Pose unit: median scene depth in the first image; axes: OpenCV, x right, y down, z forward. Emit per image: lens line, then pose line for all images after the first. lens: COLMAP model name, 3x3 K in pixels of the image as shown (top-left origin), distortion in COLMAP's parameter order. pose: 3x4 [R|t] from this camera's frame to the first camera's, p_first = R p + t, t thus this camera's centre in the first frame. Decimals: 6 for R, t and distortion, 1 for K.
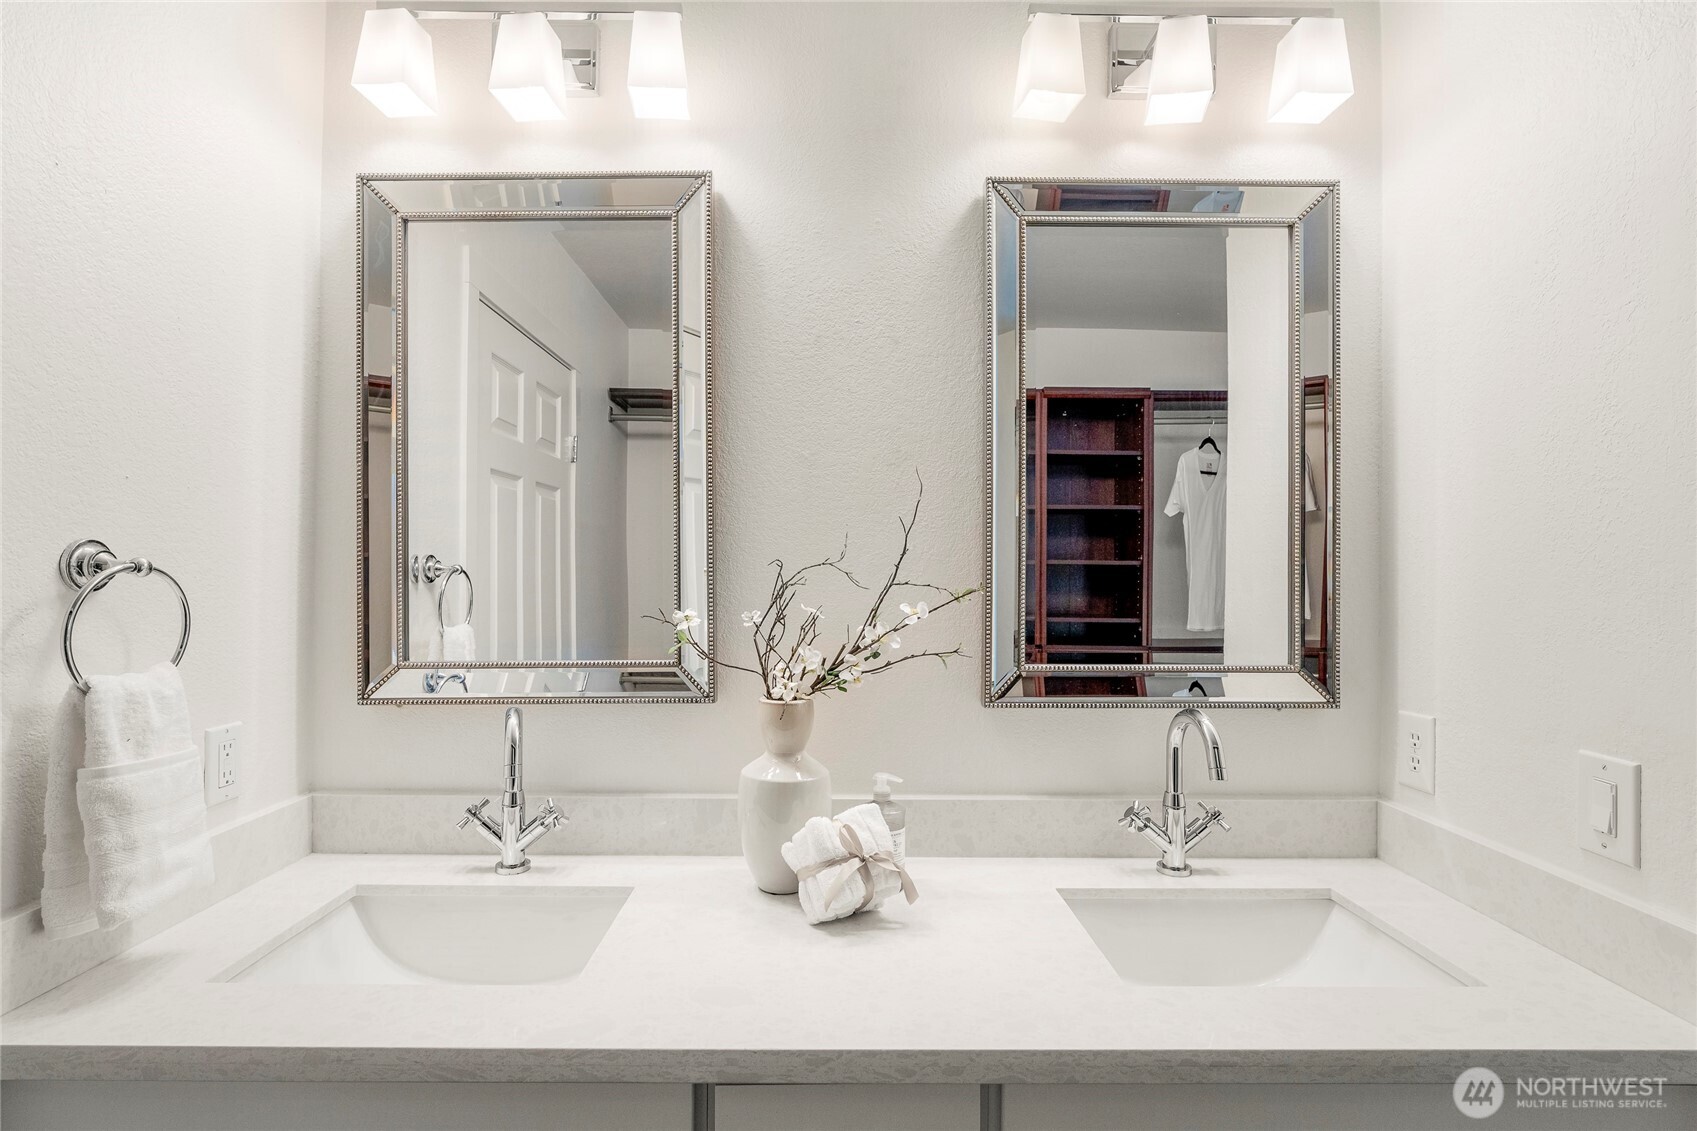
lens RADIAL K [[809.5, 0, 848.5], [0, 809.5, 565.5], [0, 0, 1]] dist [-0.009040, 0.000399]
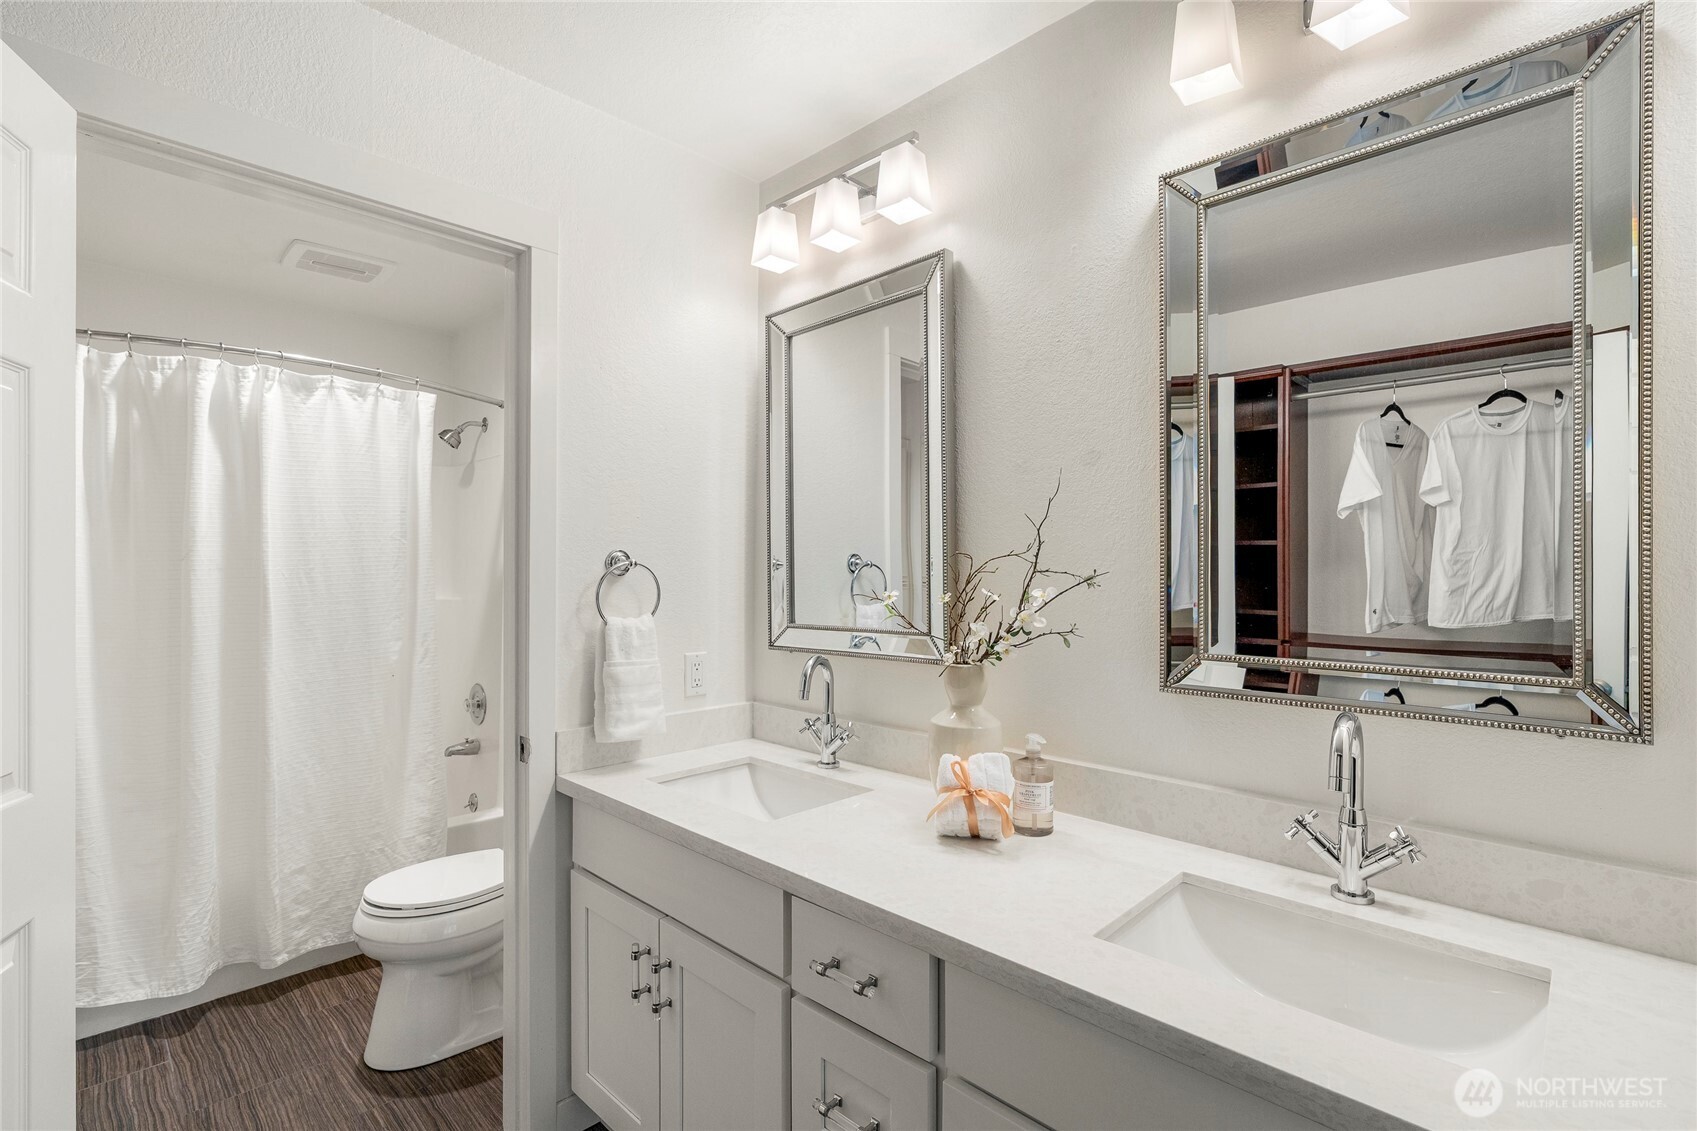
lens RADIAL K [[787.3, 0, 848.5], [0, 787.3, 565.5], [0, 0, 1]] dist [-0.003858, 0.000049]
pose [[0.710274, -0.008025, -0.703880, 0.650989], [0.013678, 0.999904, 0.002403, 0.007209], [0.703792, -0.011335, 0.710315, 0.007613]]
